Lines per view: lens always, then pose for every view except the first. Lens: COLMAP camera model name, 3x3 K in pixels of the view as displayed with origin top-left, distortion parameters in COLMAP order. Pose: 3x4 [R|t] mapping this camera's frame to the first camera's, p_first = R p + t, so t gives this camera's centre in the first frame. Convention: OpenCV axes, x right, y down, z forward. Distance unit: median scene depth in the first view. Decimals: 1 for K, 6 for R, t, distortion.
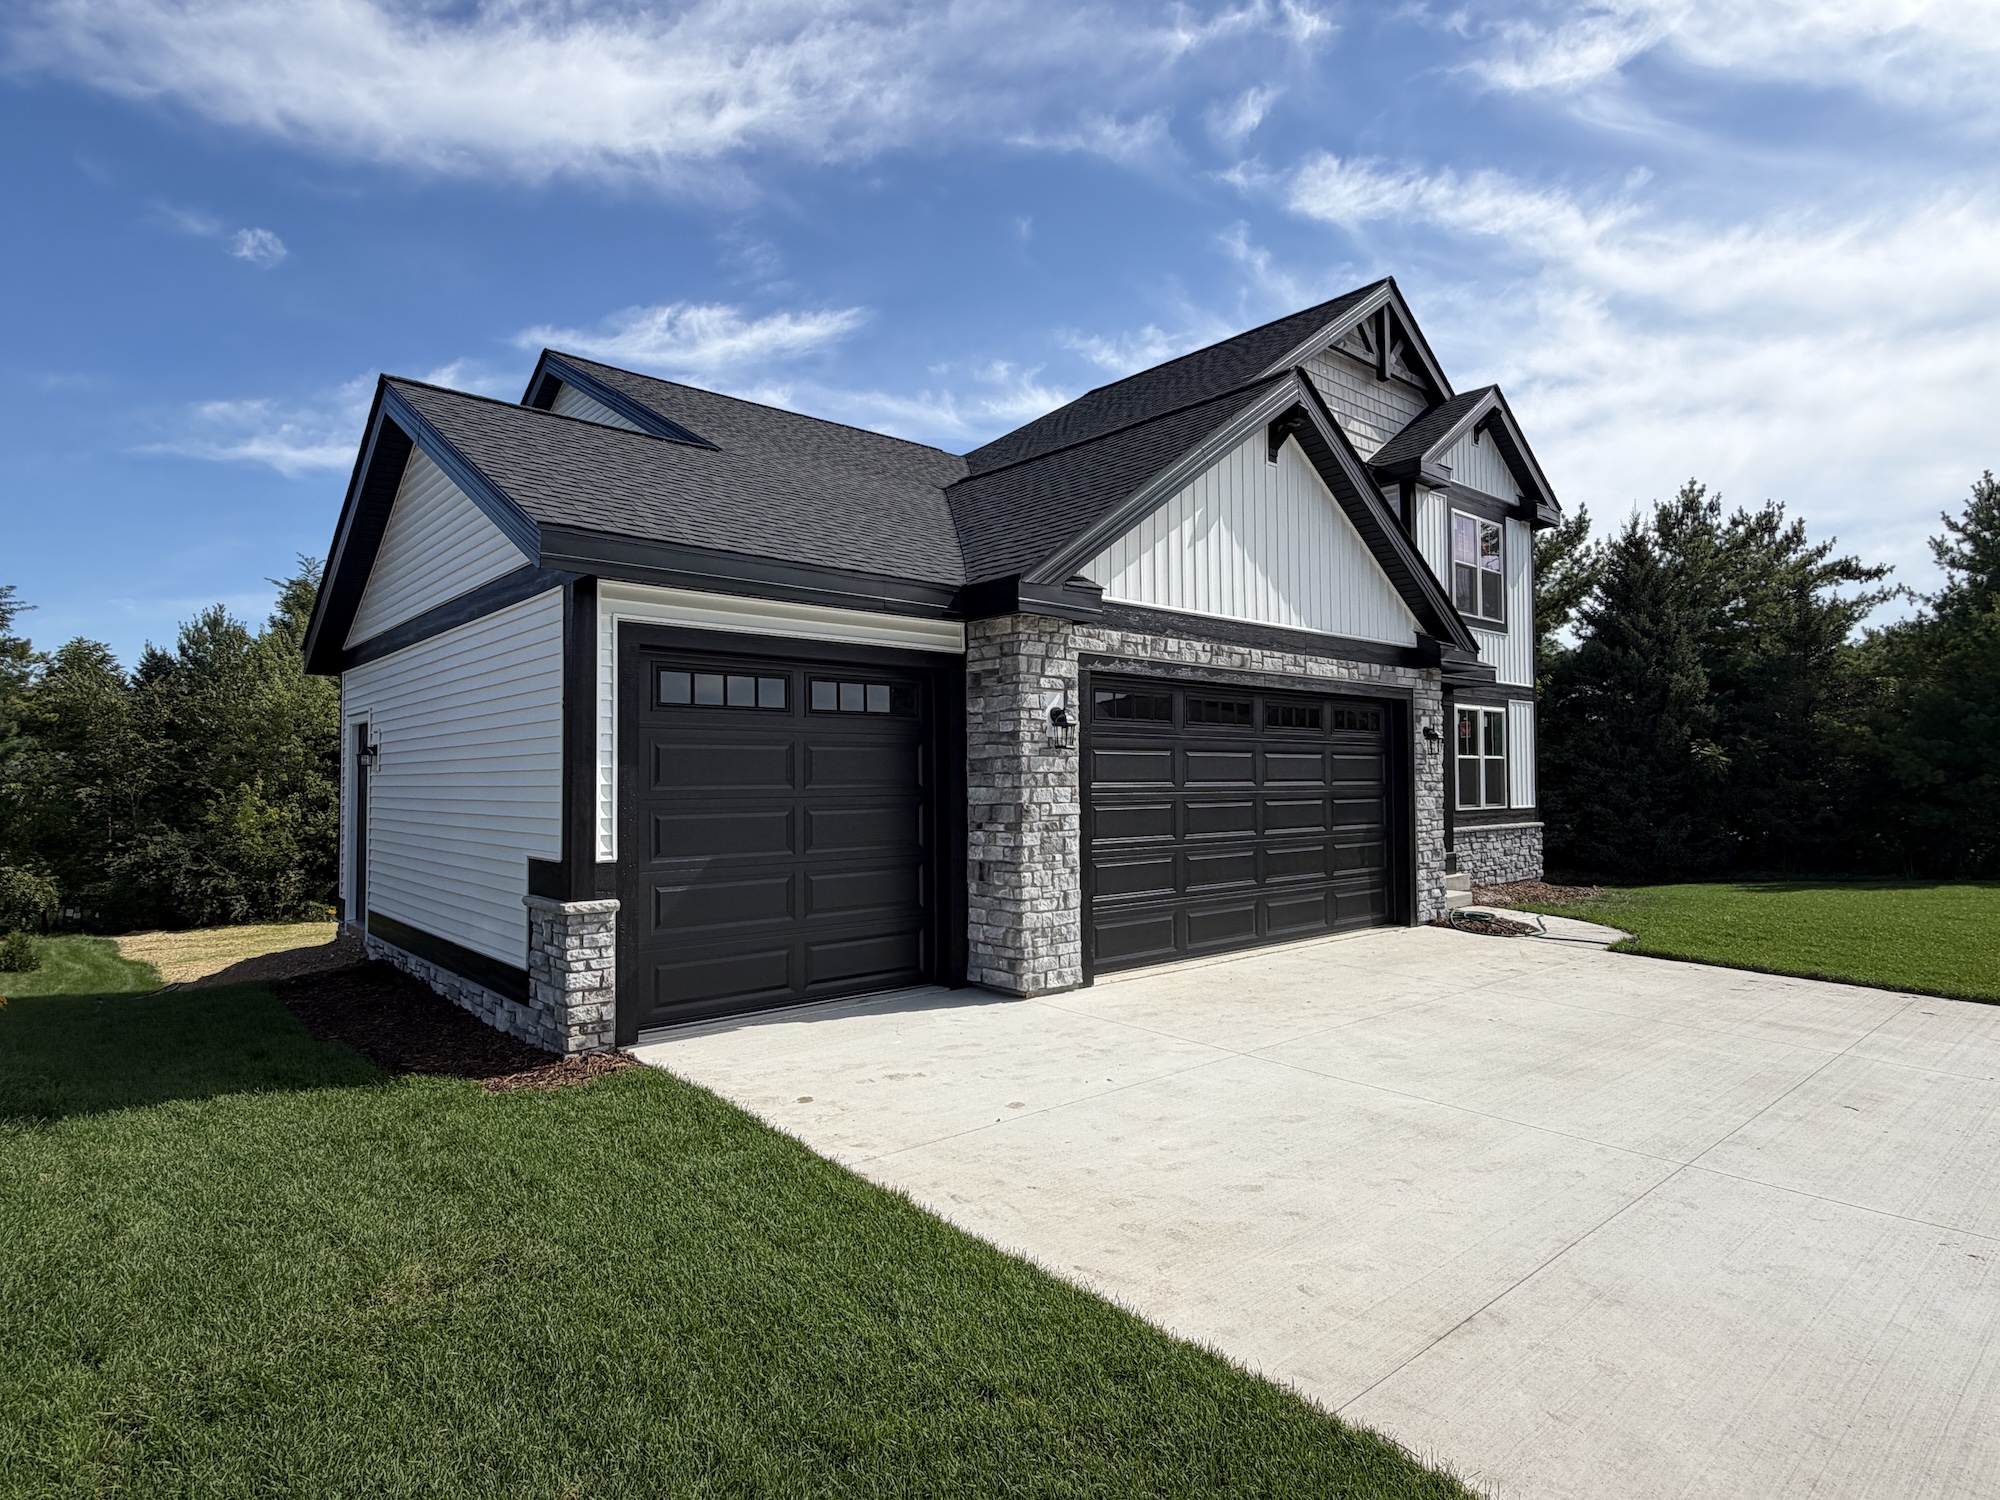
lens RADIAL K [[1058.7, 0, 996.3], [0, 1058.7, 751.4], [0, 0, 1]] dist [0.003293, 0.000118]
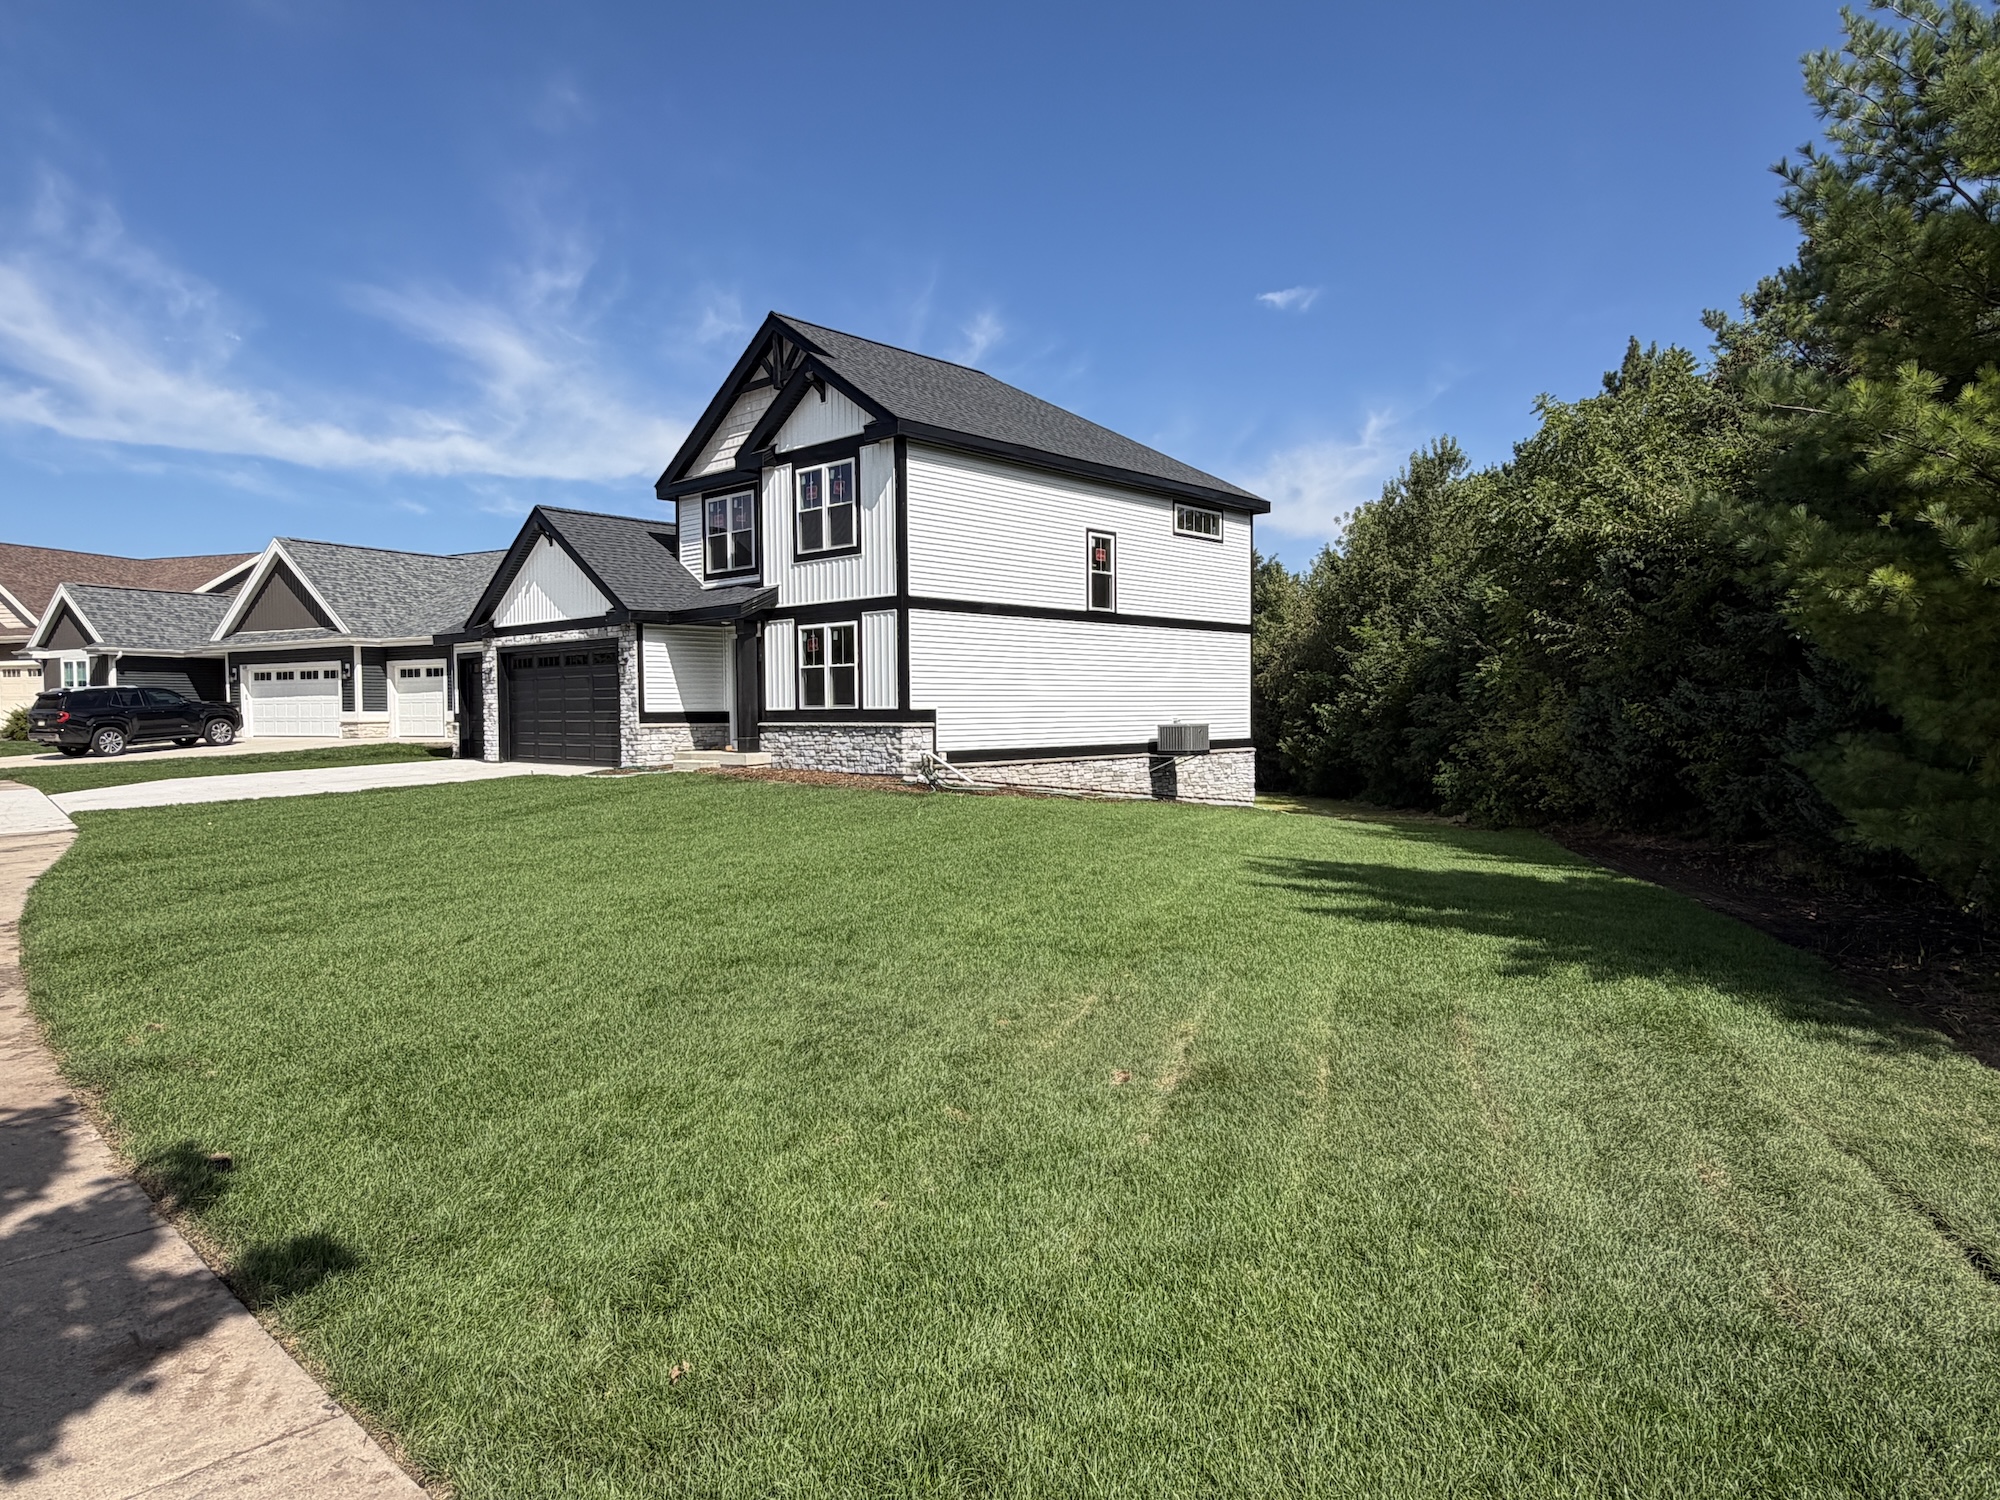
lens RADIAL K [[1227.1, 0, 999.7], [0, 1227.1, 748.2], [0, 0, 1]] dist [-0.001547, -0.000272]
pose [[0.119022, 0.038351, -0.992151, 3.458181], [0.036749, 0.998399, 0.043001, 0.084903], [0.992211, -0.041578, 0.117422, 1.901559]]
